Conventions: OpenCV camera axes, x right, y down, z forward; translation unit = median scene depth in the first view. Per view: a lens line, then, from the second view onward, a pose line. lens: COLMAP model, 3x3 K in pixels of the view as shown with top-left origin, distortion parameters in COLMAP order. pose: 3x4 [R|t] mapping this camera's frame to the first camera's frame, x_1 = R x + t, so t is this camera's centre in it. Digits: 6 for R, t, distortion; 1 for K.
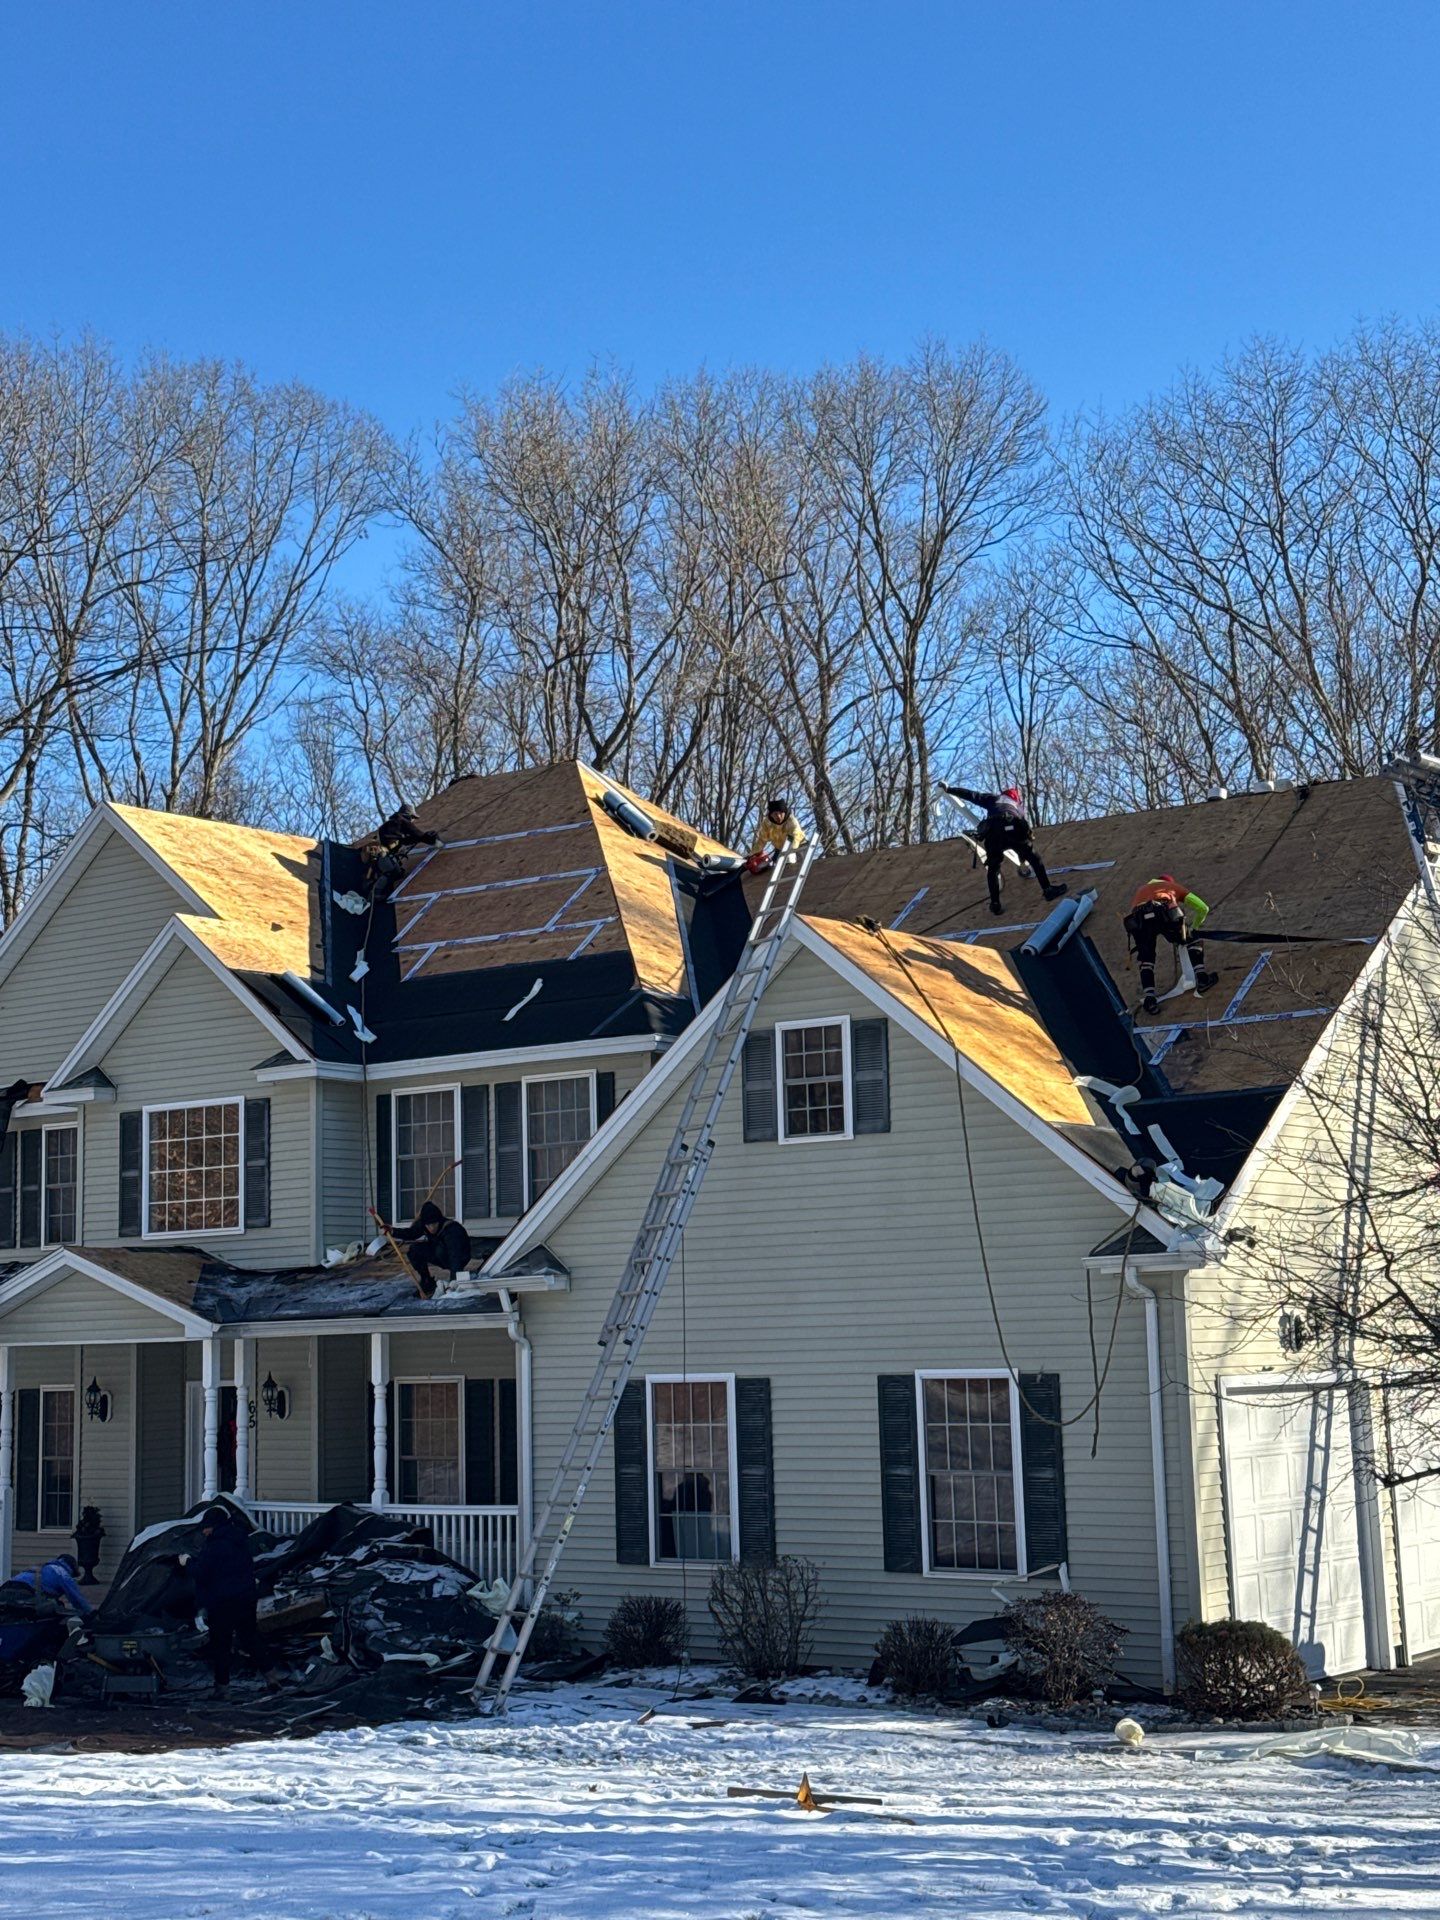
lens RADIAL K [[2702.6, 0, 720.0], [0, 2702.6, 960.0], [0, 0, 1]] dist [0.130190, 0.038998]
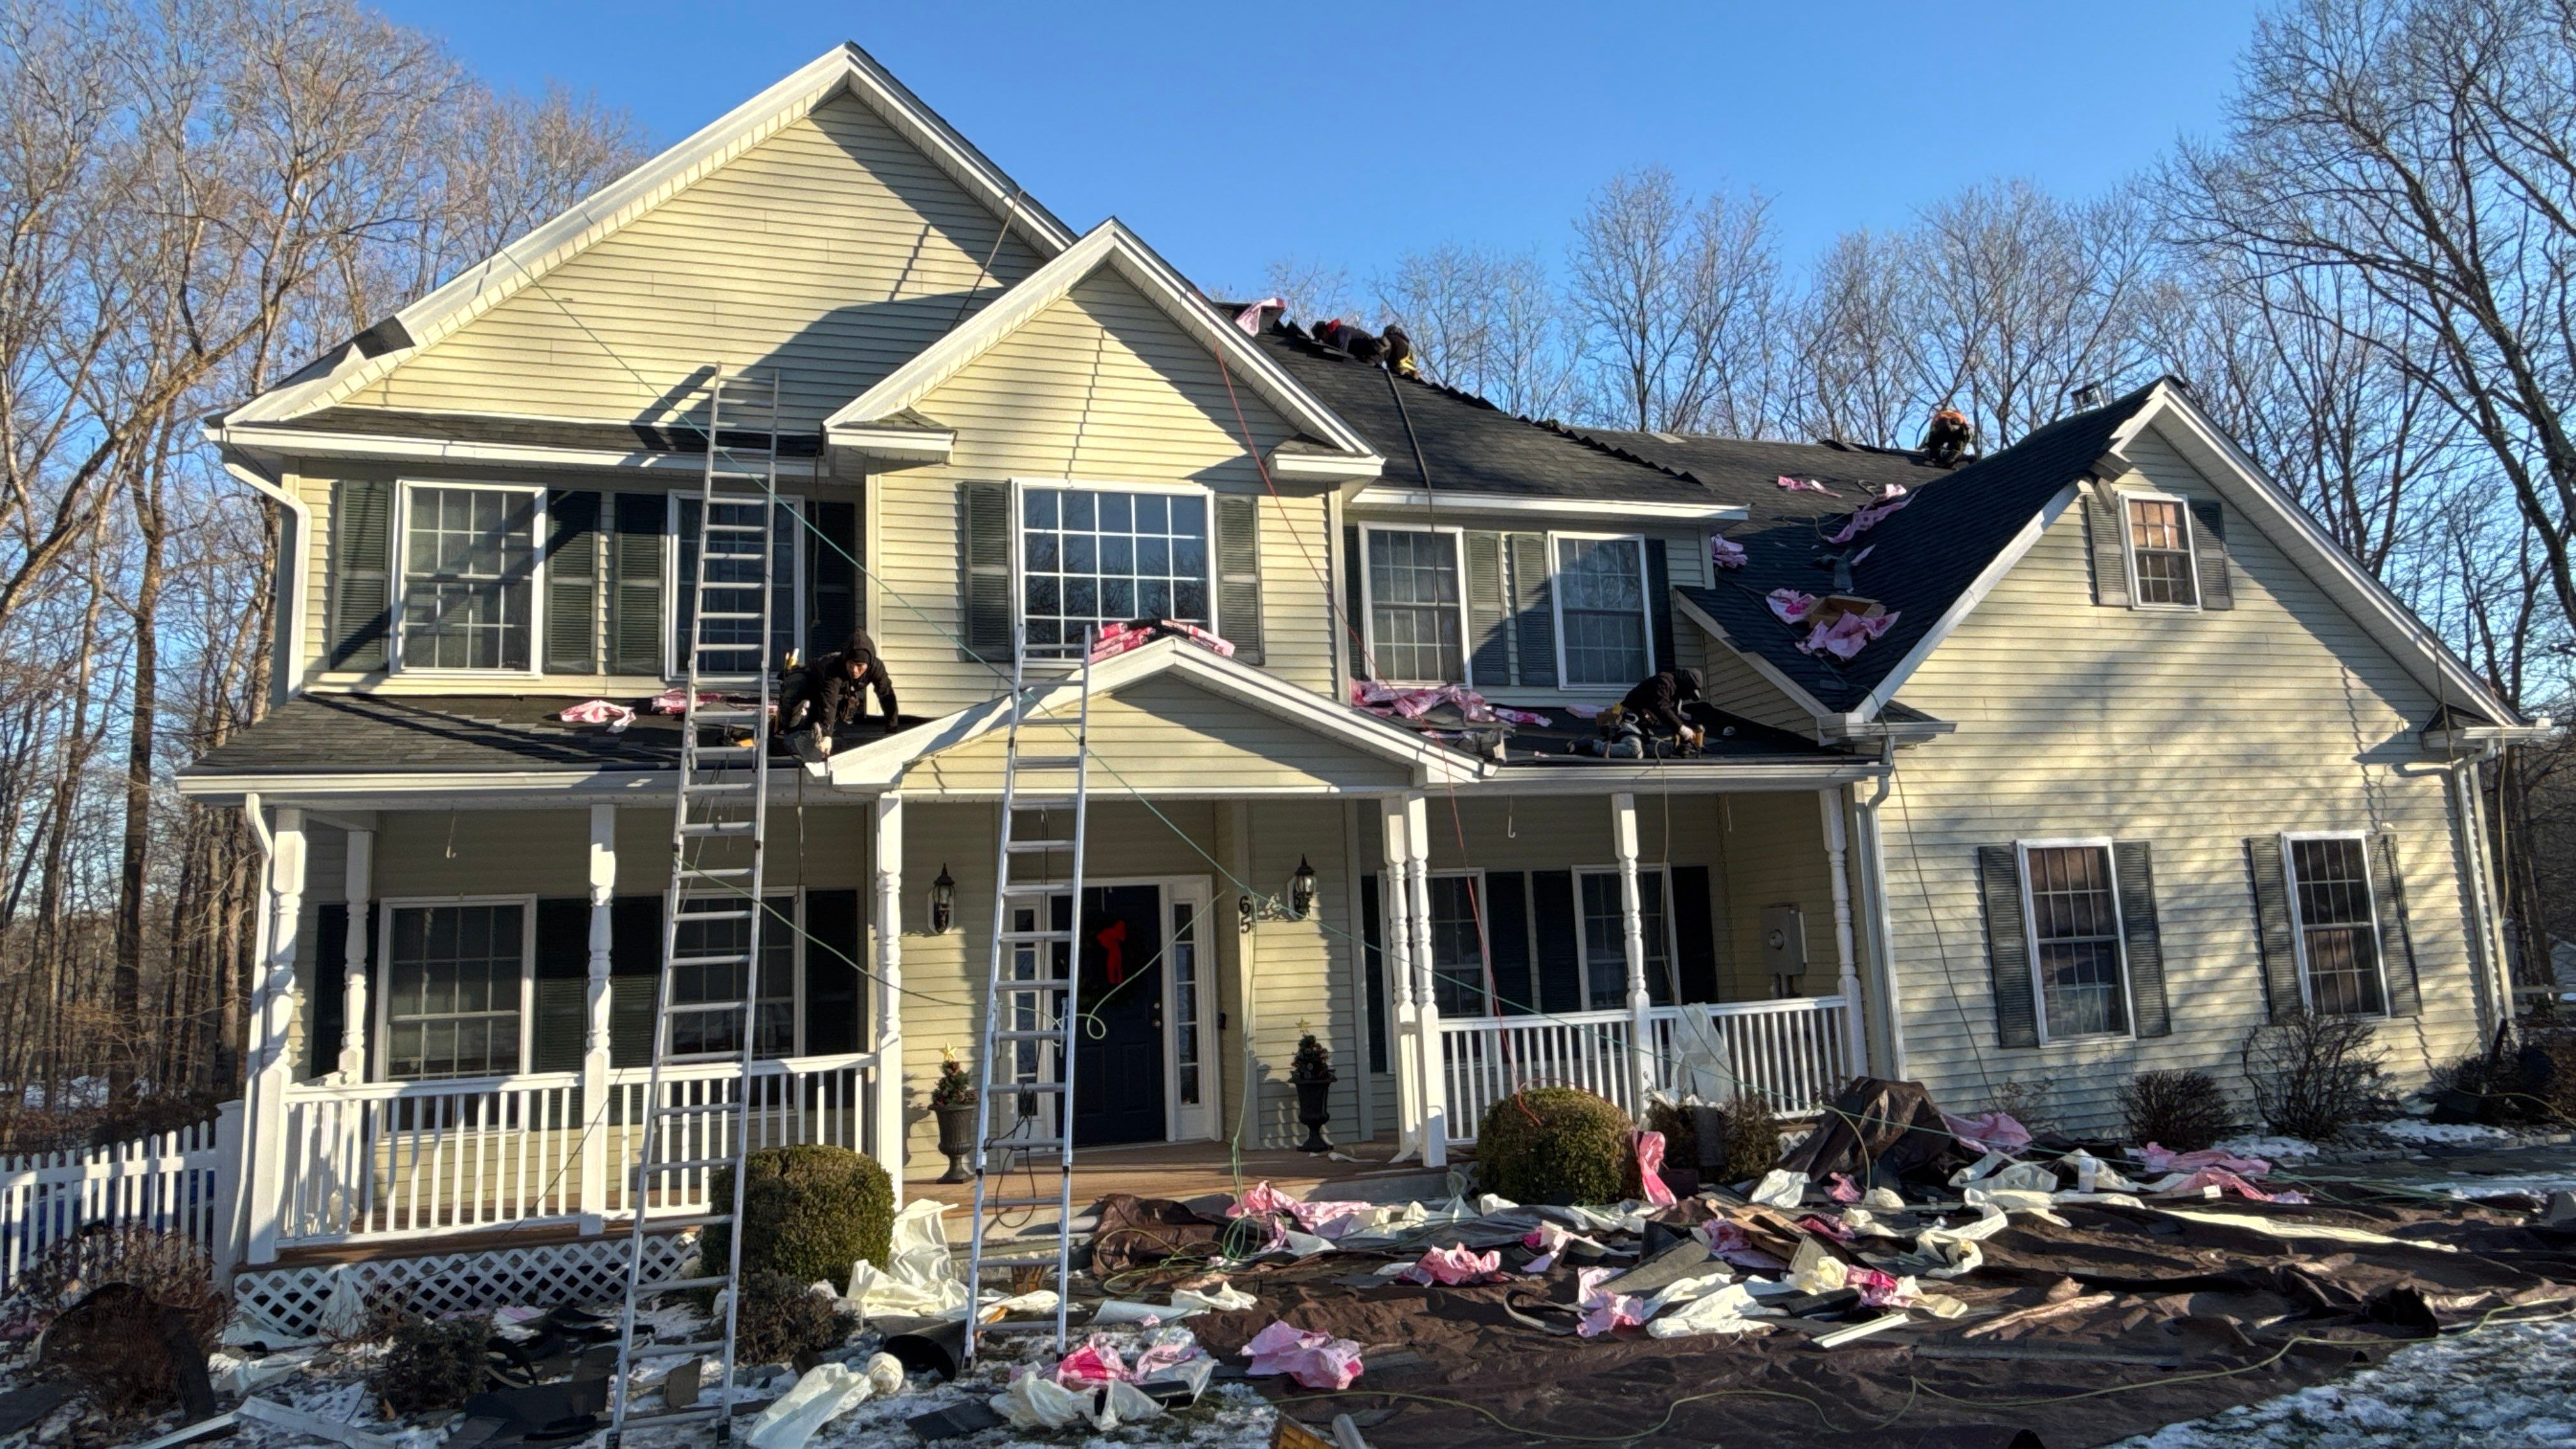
lens RADIAL K [[1517.6, 0, 1288.0], [0, 1517.6, 724.5], [0, 0, 1]] dist [-0.000977, 0.000925]
pose [[0.593601, 0.118745, 0.795950, -0.554240], [-0.082451, 0.992823, -0.086626, 0.169351], [-0.800524, -0.014206, 0.599132, 0.843123]]
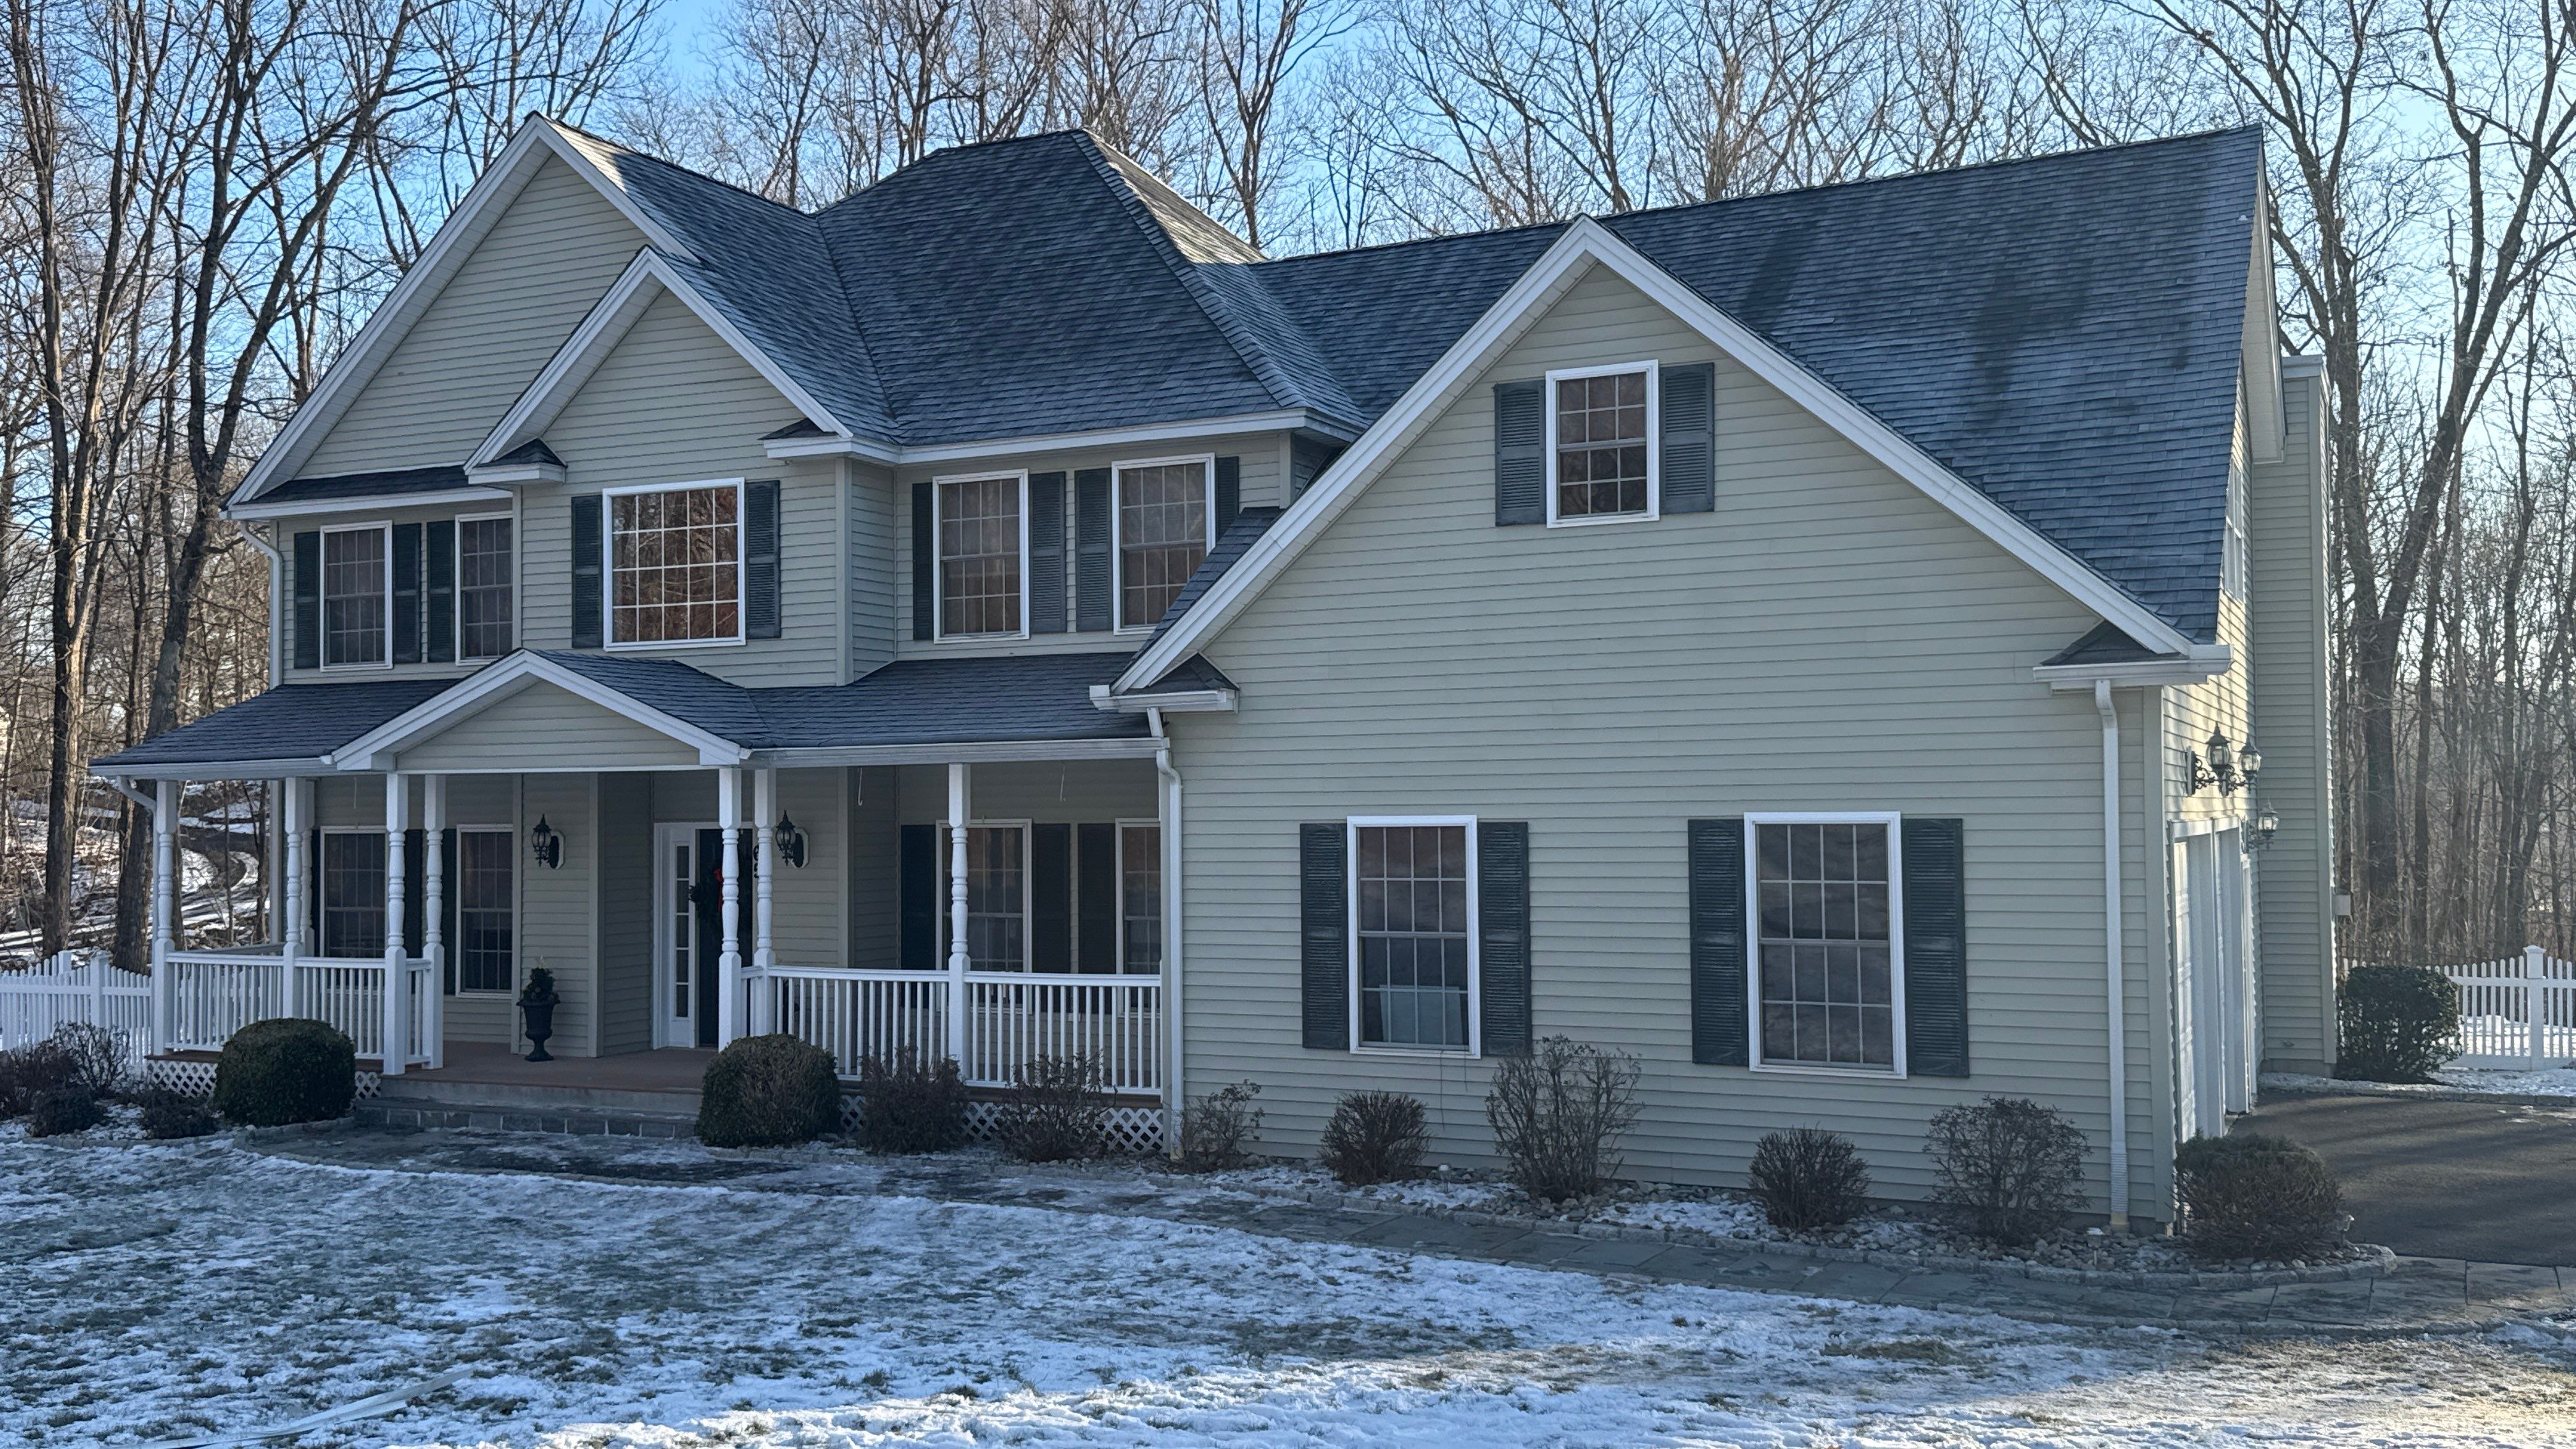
lens RADIAL K [[2246.3, 0, 1288.0], [0, 2246.3, 724.5], [0, 0, 1]] dist [0.156687, -0.260884]
pose [[0.983756, 0.022688, 0.178074, -0.153830], [-0.039779, 0.994871, 0.093002, 0.061964], [-0.175050, -0.098575, 0.979612, 0.340679]]
